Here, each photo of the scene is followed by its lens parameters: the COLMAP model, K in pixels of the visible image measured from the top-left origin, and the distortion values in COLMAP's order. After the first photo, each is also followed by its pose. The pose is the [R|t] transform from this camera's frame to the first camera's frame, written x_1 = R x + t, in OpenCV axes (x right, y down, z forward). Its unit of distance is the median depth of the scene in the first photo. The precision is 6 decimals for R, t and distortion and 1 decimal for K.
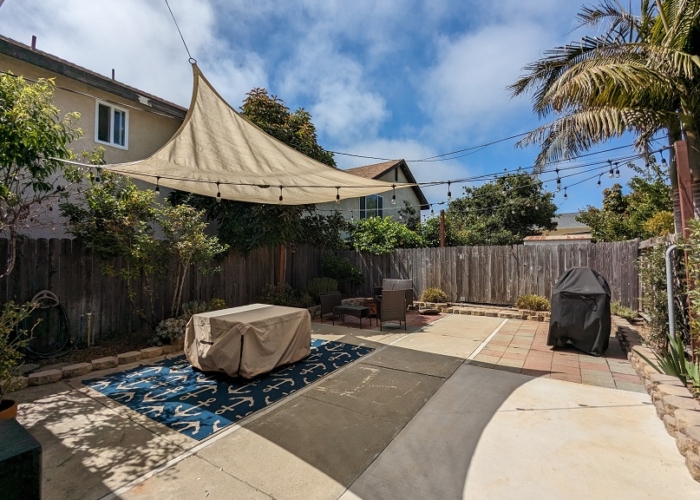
lens RADIAL K [[333.9, 0, 348.6], [0, 333.9, 249.6], [0, 0, 1]] dist [0.012323, 0.000513]
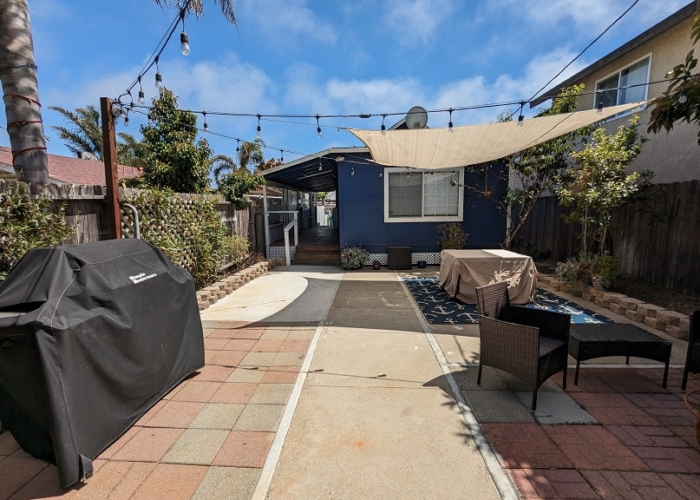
lens RADIAL K [[333.9, 0, 348.5], [0, 333.9, 251.5], [0, 0, 1]] dist [0.012323, 0.000513]
pose [[-0.862254, 0.080197, -0.500087, 0.696523], [0.026197, 0.993124, 0.114094, 0.029577], [0.505799, 0.085278, -0.858426, 1.719155]]
